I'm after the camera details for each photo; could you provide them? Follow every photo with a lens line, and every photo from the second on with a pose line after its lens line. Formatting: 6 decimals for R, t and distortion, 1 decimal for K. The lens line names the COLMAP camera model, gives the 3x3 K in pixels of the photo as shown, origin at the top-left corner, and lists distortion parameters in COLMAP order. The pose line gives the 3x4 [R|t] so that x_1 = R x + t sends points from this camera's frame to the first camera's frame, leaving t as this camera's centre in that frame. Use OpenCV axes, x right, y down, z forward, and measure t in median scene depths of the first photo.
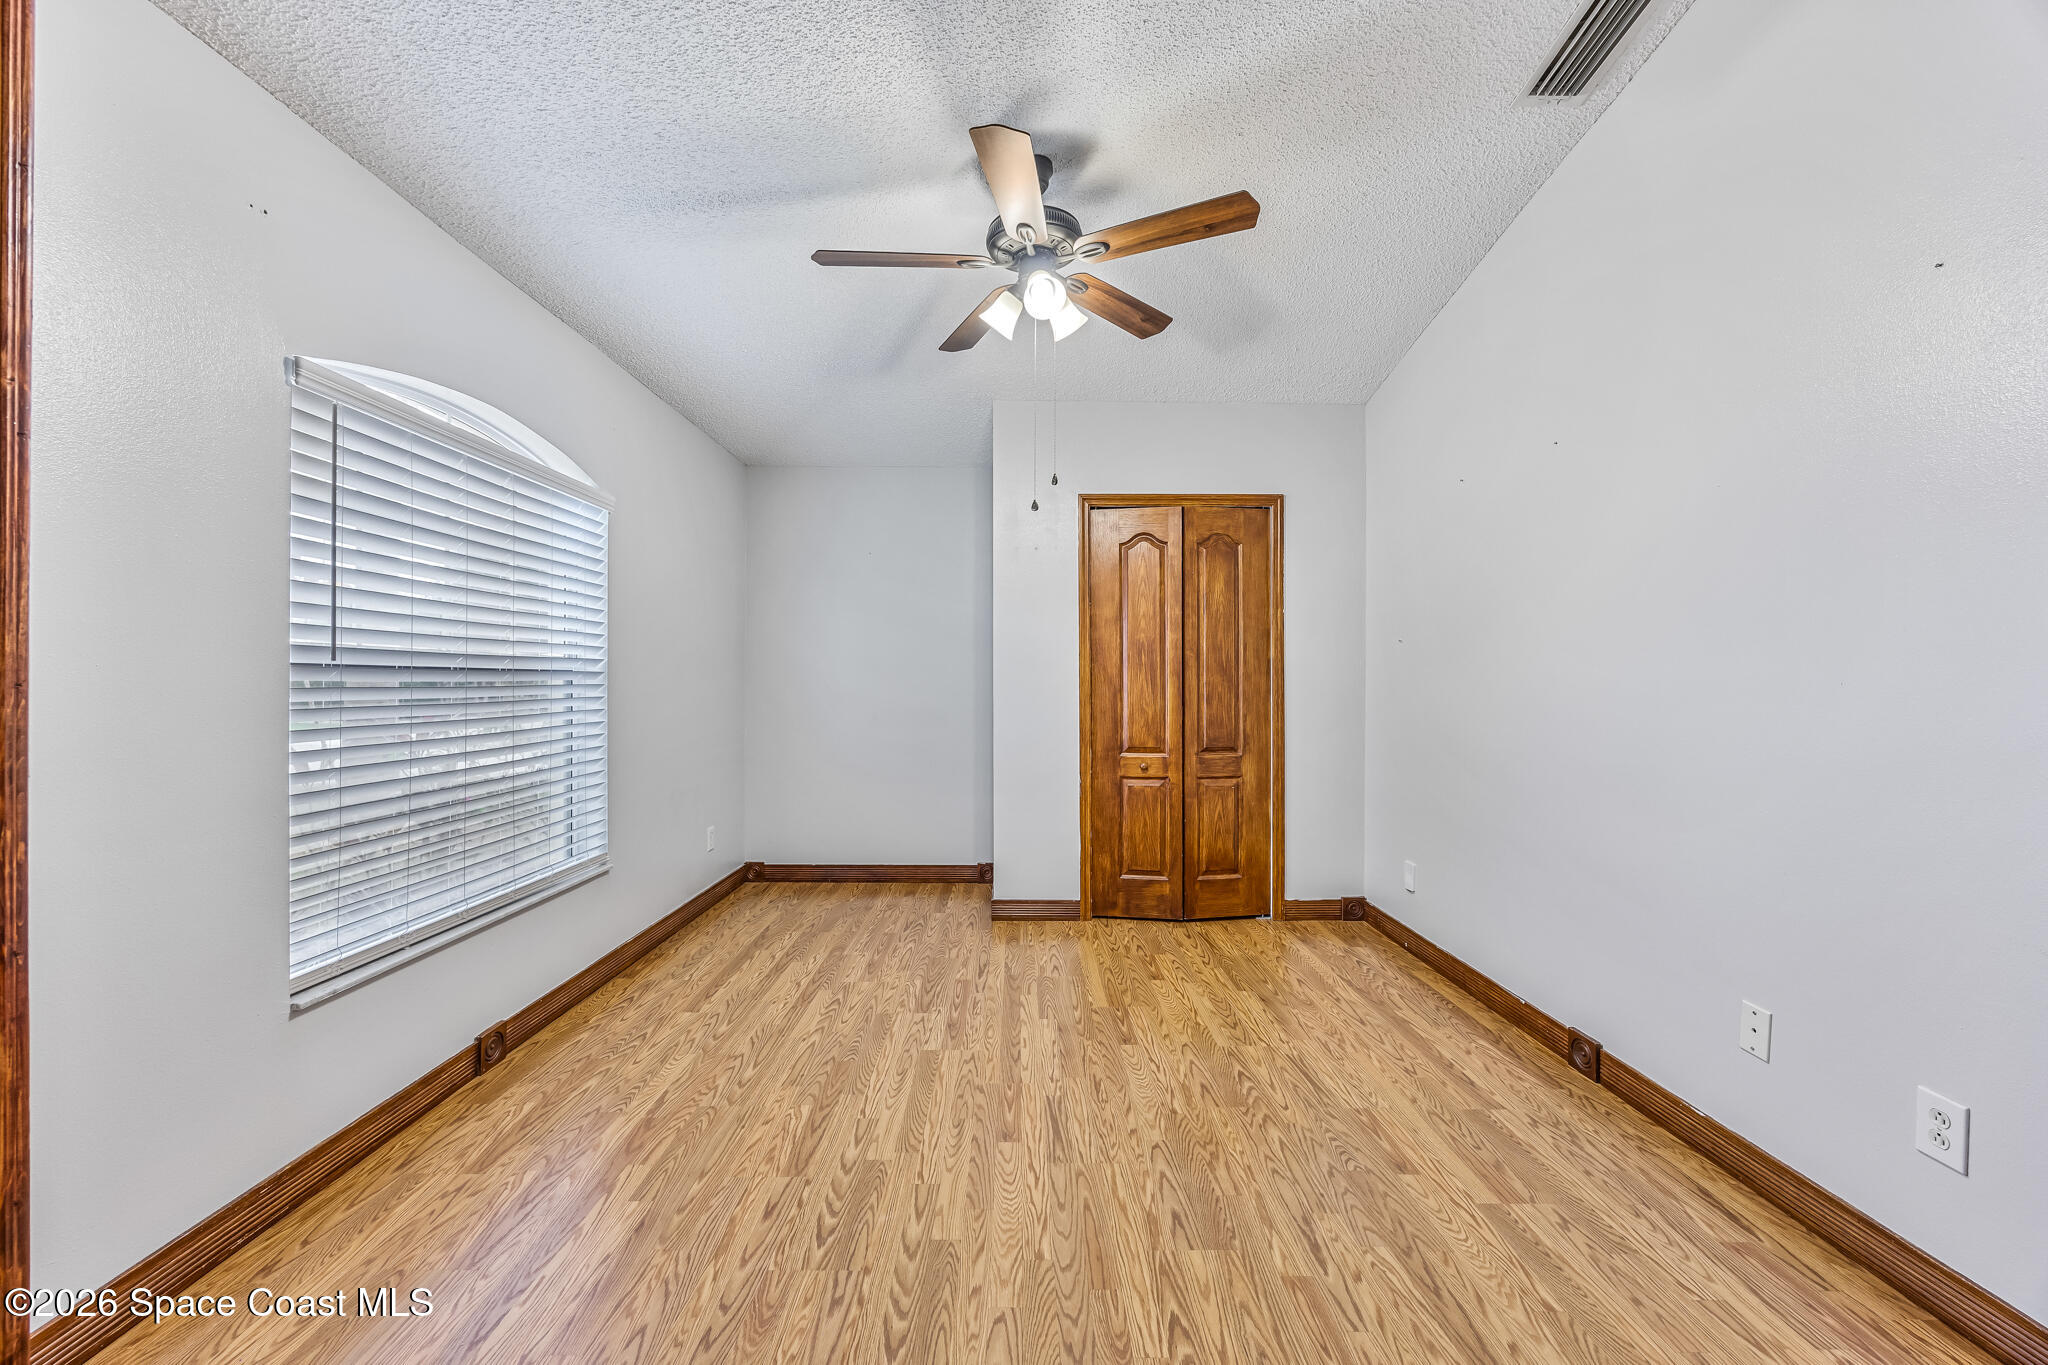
lens RADIAL K [[775.1, 0, 1022.9], [0, 775.1, 685.6], [0, 0, 1]] dist [-0.003526, 0.000342]
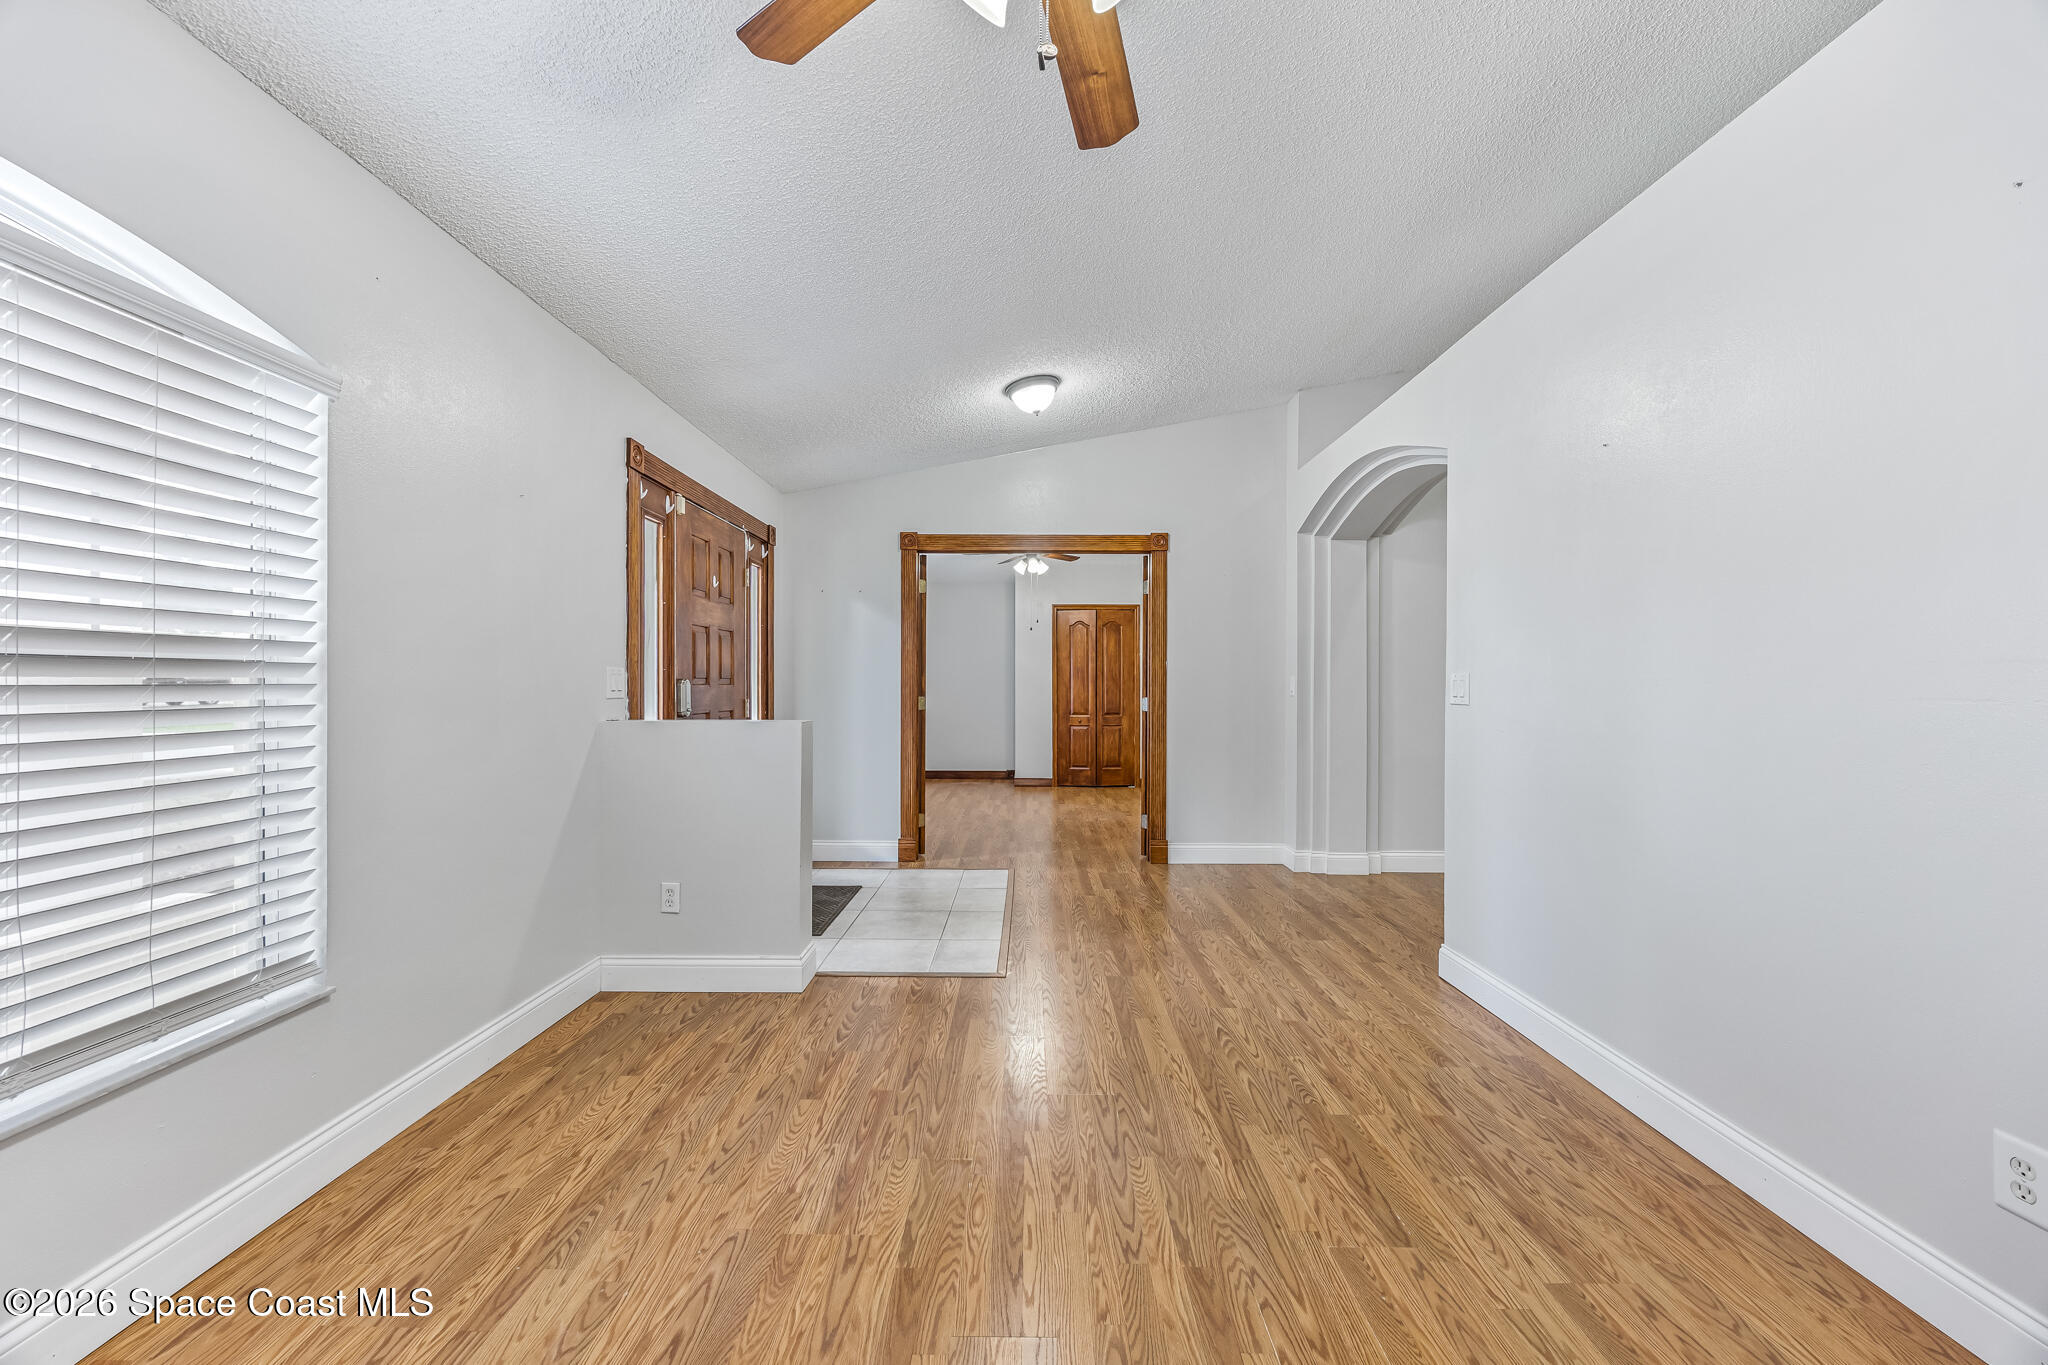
lens RADIAL K [[775.1, 0, 1034.6], [0, 775.1, 686.2], [0, 0, 1]] dist [-0.003526, 0.000342]
pose [[0.999925, 0.011915, 0.002977, 0.001703], [-0.011920, 0.999928, 0.001522, -0.000199], [-0.002959, -0.001557, 0.999994, -0.196575]]
